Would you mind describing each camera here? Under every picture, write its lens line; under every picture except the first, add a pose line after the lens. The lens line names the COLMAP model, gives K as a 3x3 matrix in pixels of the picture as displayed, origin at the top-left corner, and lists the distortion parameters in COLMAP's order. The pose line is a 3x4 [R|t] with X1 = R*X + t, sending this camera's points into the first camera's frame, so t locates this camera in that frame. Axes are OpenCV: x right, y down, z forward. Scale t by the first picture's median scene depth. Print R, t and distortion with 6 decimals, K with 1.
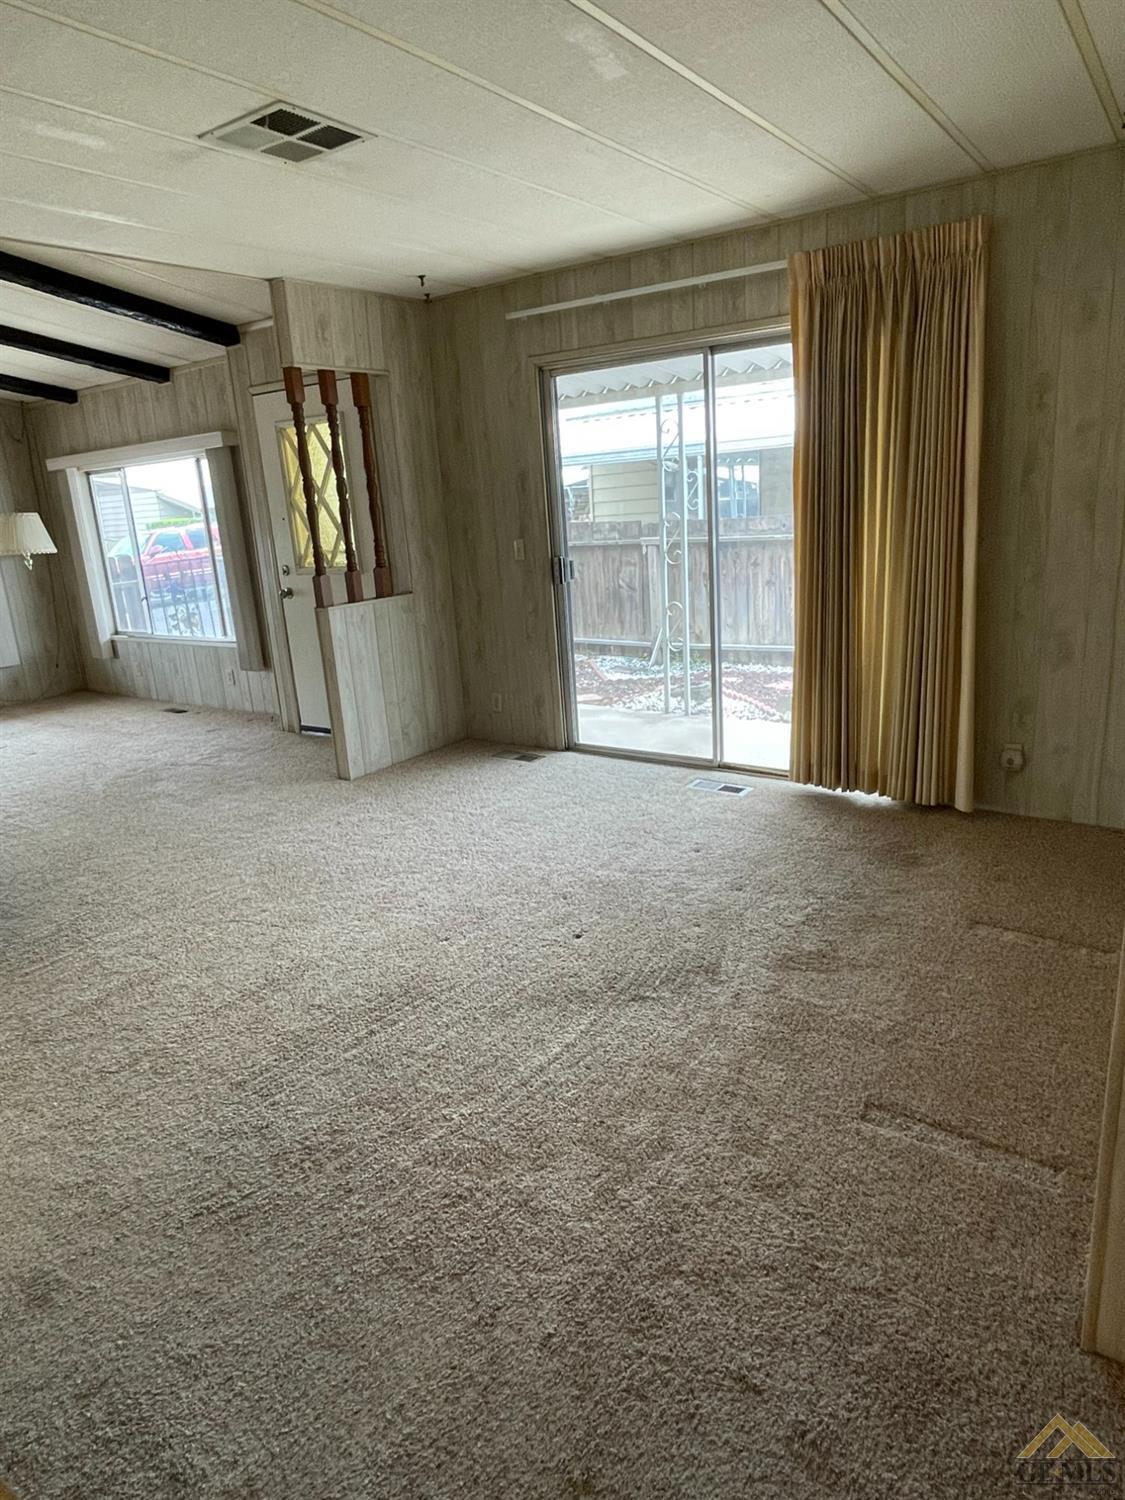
lens RADIAL K [[926.8, 0, 559.7], [0, 926.8, 736.9], [0, 0, 1]] dist [0.001615, -0.006981]
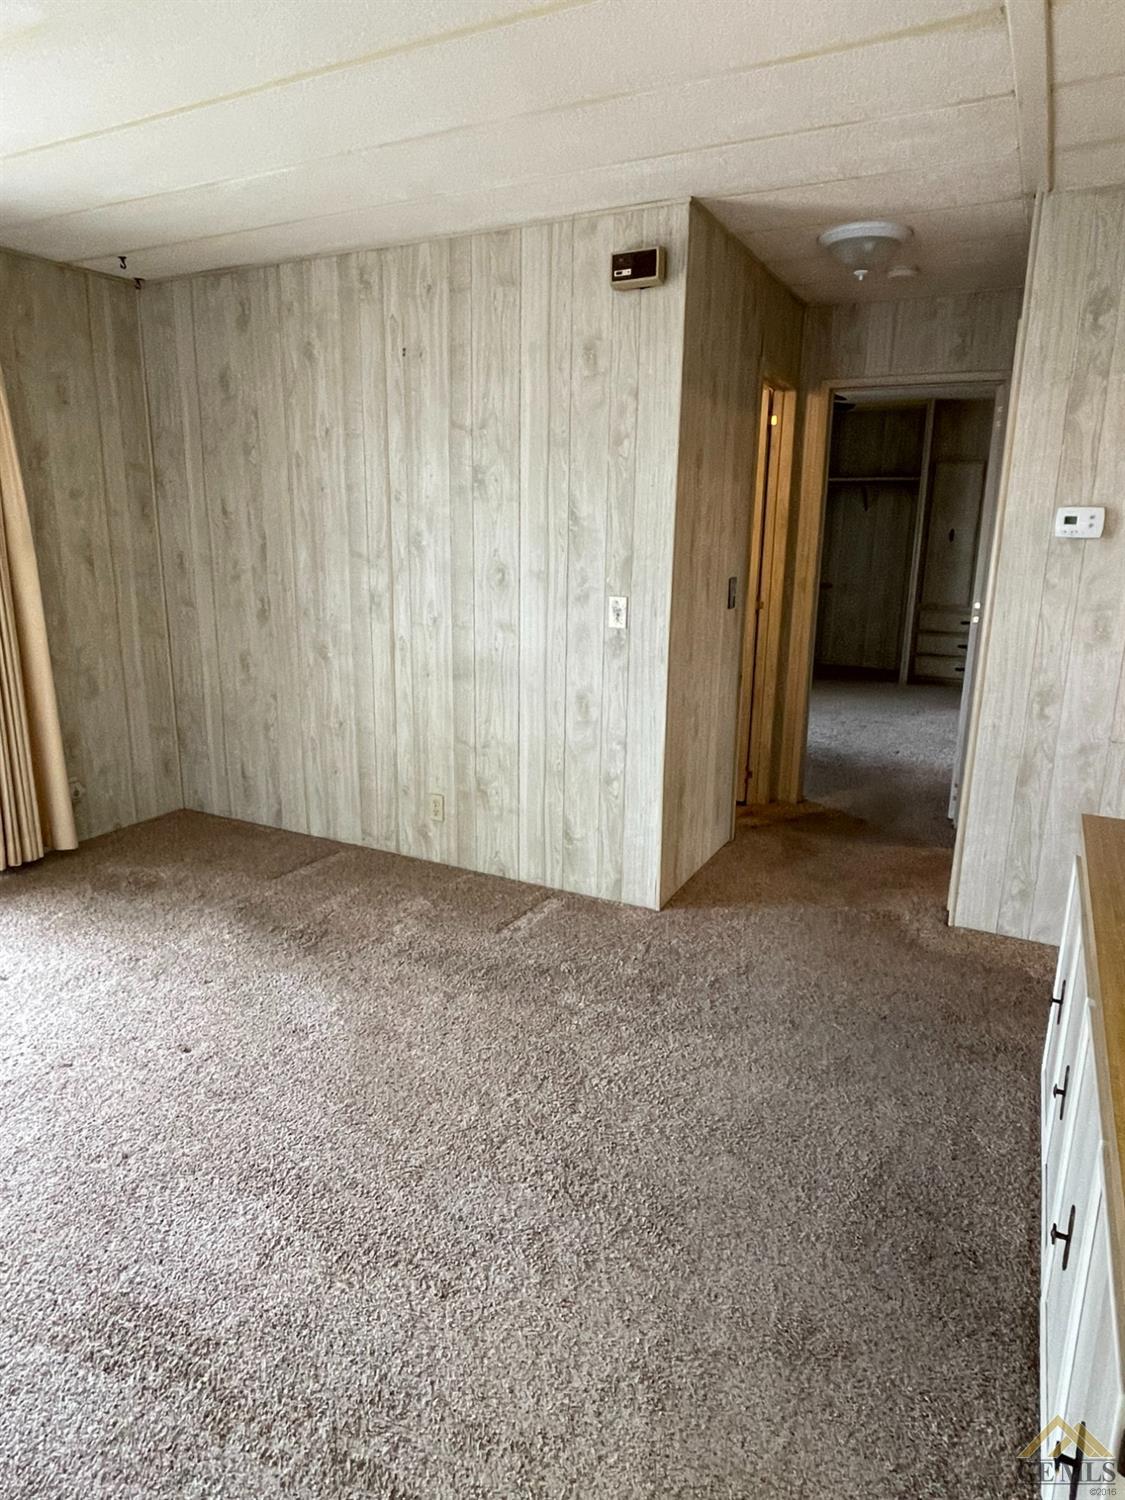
lens RADIAL K [[926.8, 0, 553.5], [0, 926.8, 739.2], [0, 0, 1]] dist [0.001615, -0.006981]
pose [[-0.132203, -0.167616, 0.976948, -0.598751], [0.254894, 0.946706, 0.196920, -0.098472], [-0.957889, 0.275051, -0.082433, 0.509083]]
